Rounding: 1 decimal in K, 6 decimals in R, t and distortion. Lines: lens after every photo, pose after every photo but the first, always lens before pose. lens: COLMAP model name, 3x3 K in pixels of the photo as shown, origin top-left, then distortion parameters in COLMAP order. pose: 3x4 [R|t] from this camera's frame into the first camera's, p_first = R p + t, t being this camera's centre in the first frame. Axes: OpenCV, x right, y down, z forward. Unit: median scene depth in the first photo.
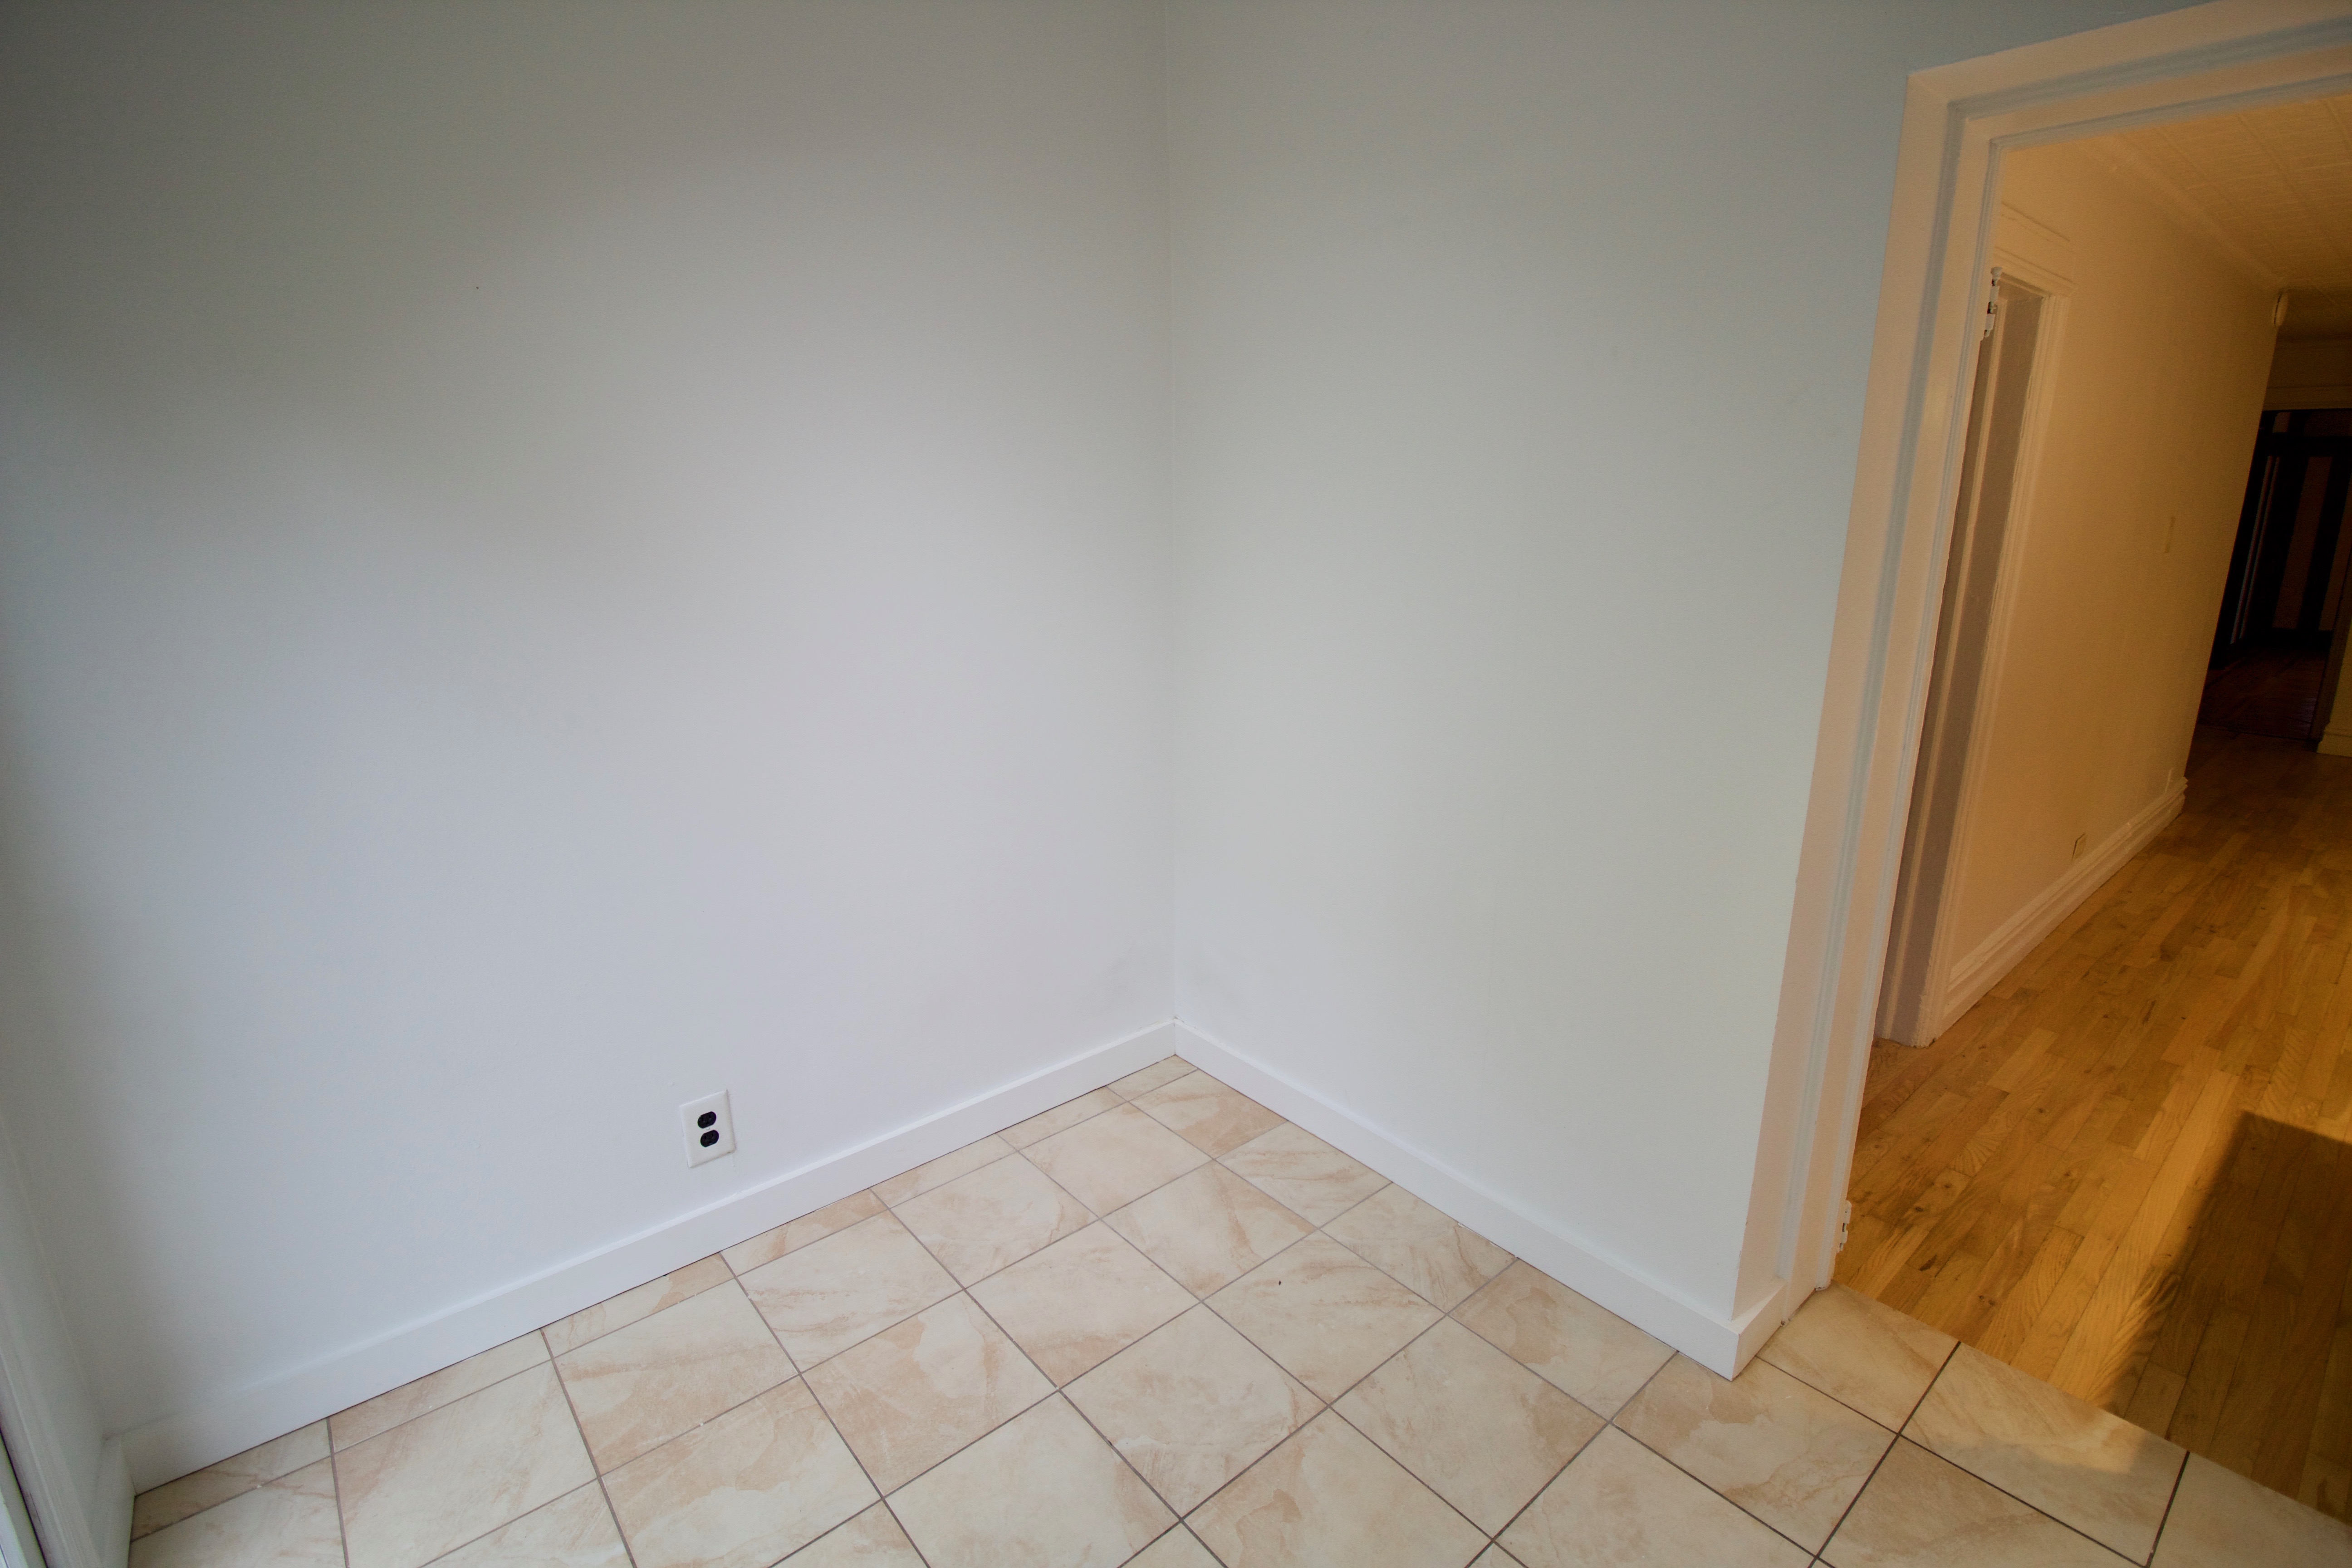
lens RADIAL K [[1099.2, 0, 1162.0], [0, 1099.2, 771.1], [0, 0, 1]] dist [-0.001198, -0.012032]
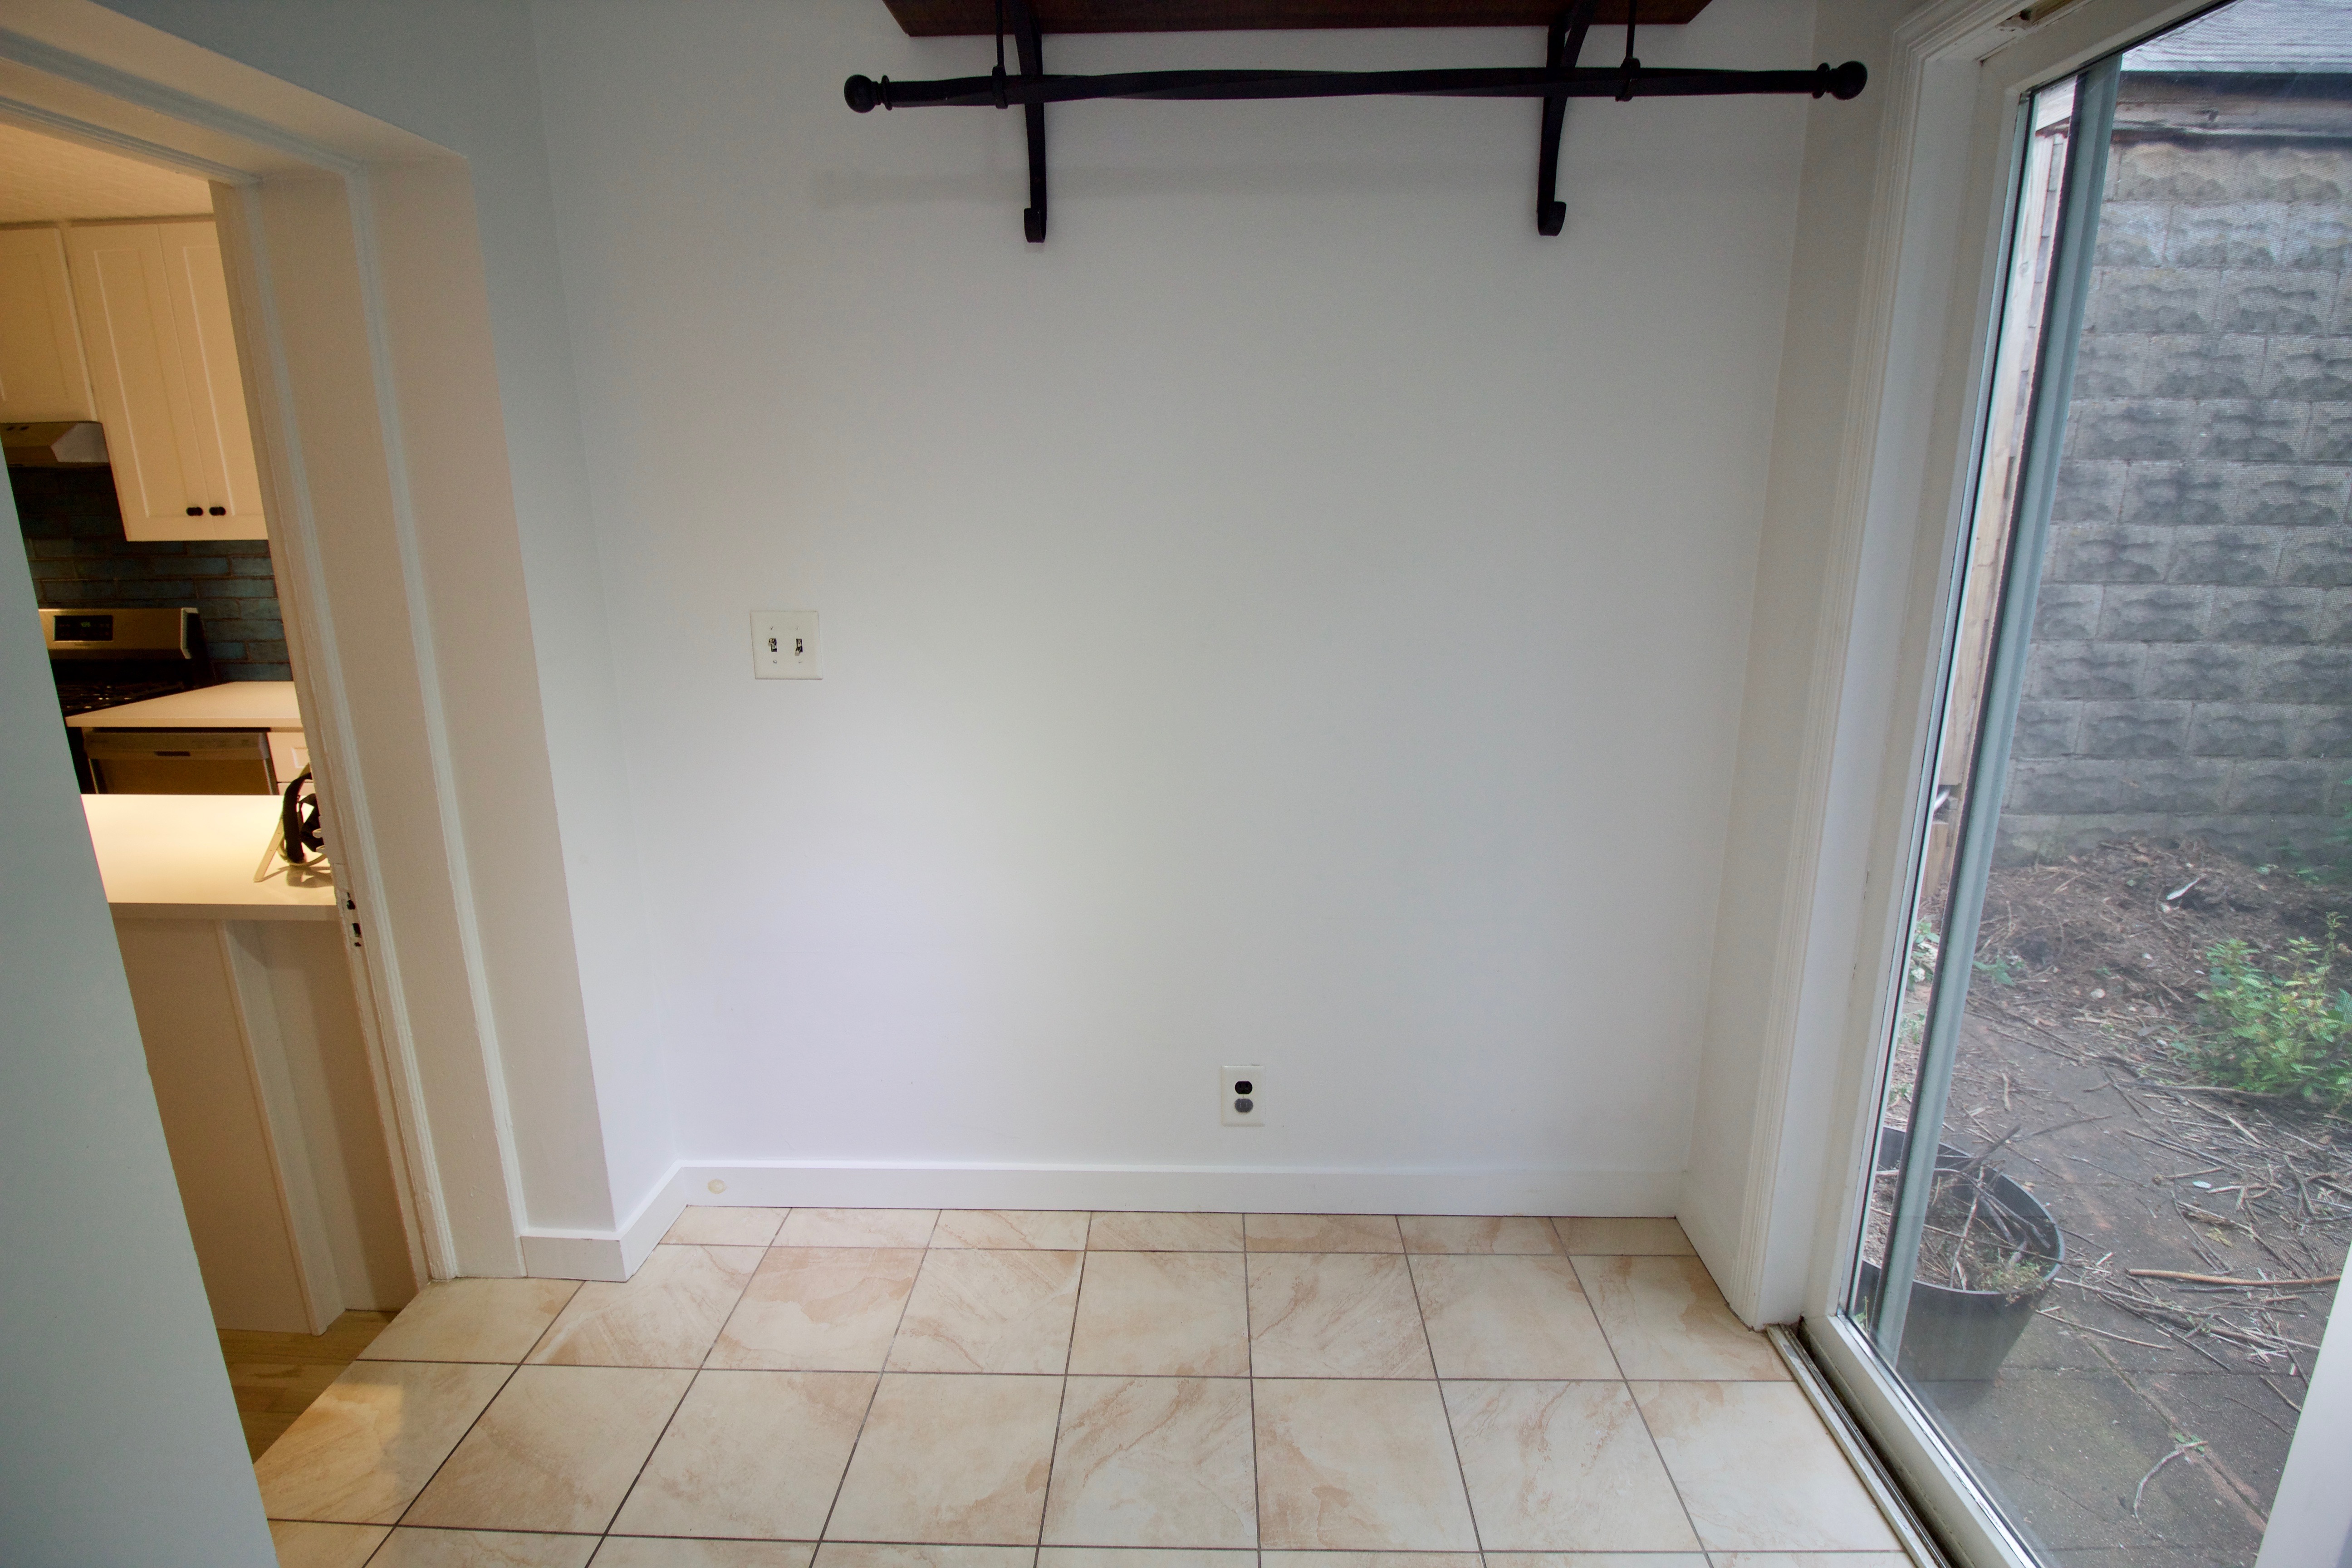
lens RADIAL K [[1099.2, 0, 1186.8], [0, 1099.2, 762.6], [0, 0, 1]] dist [-0.001198, -0.012032]
pose [[-0.752753, -0.146328, 0.641834, -0.262202], [0.173096, 0.896678, 0.407439, -0.186027], [-0.635138, 0.417800, -0.649648, 0.719827]]
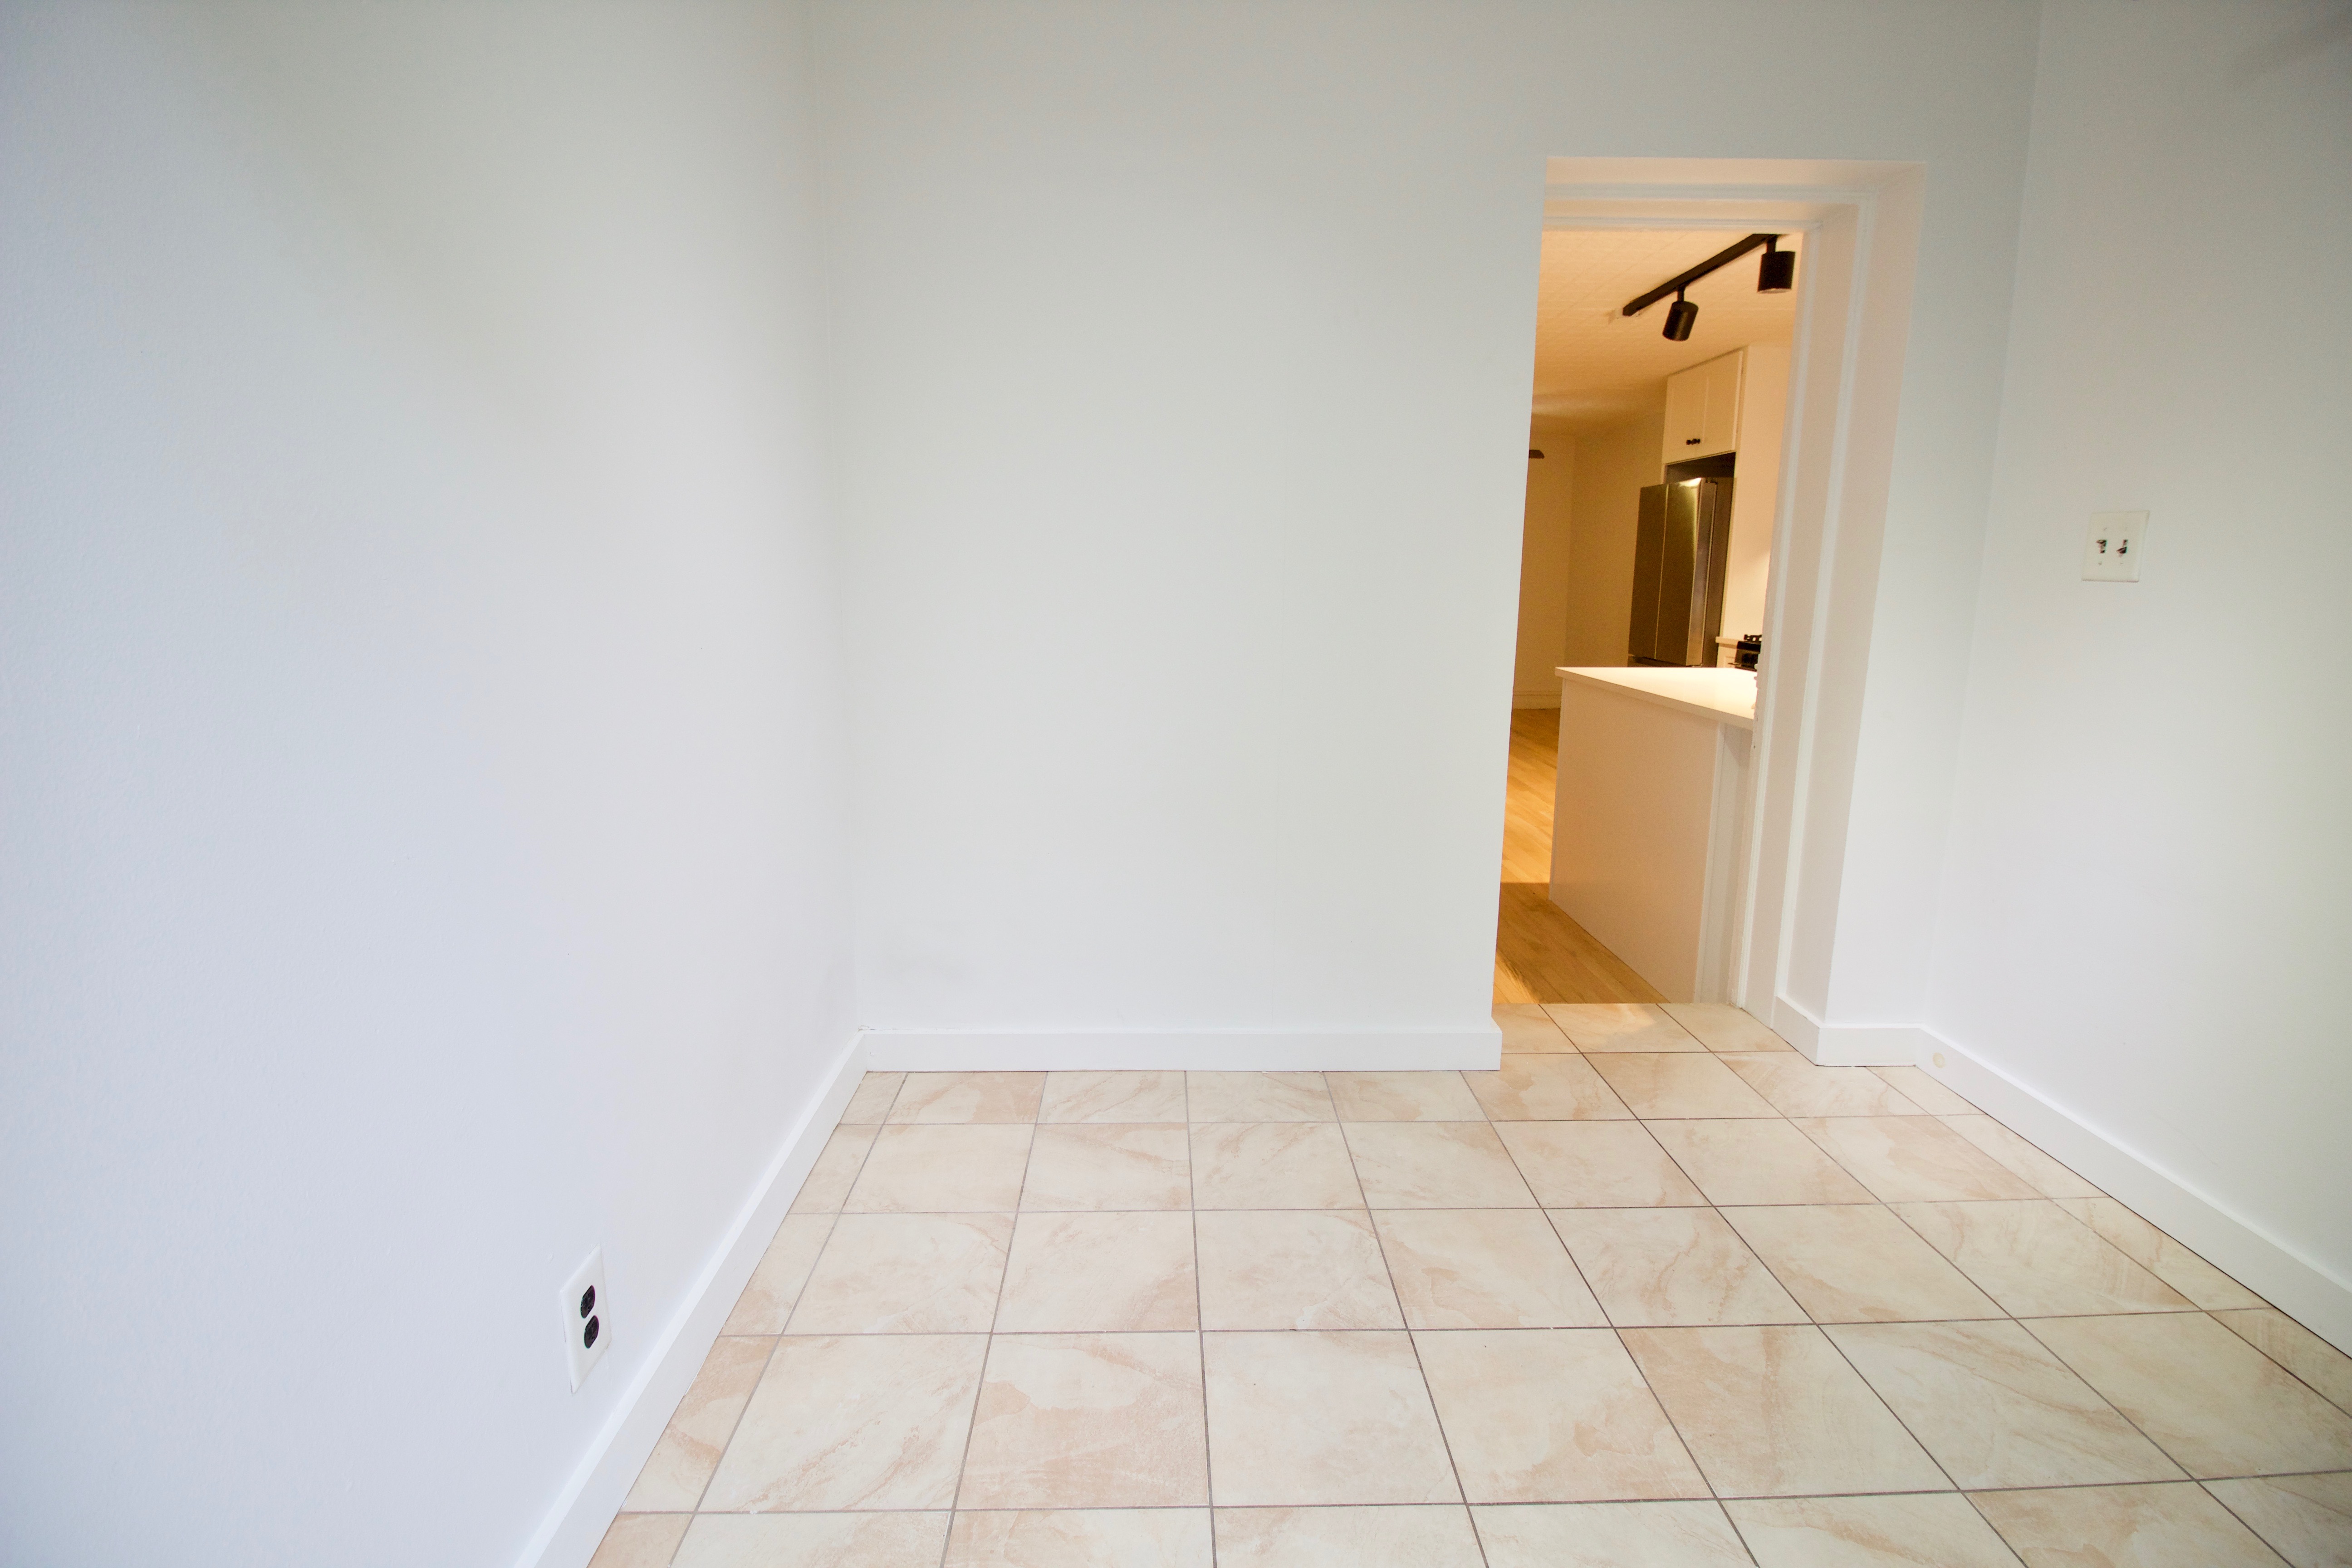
lens RADIAL K [[1099.2, 0, 1180.8], [0, 1099.2, 758.4], [0, 0, 1]] dist [-0.001198, -0.012032]
pose [[0.625680, -0.121911, 0.770495, -0.636371], [0.183461, 0.983005, 0.006556, 0.076495], [-0.758200, 0.137253, 0.637412, 0.315280]]
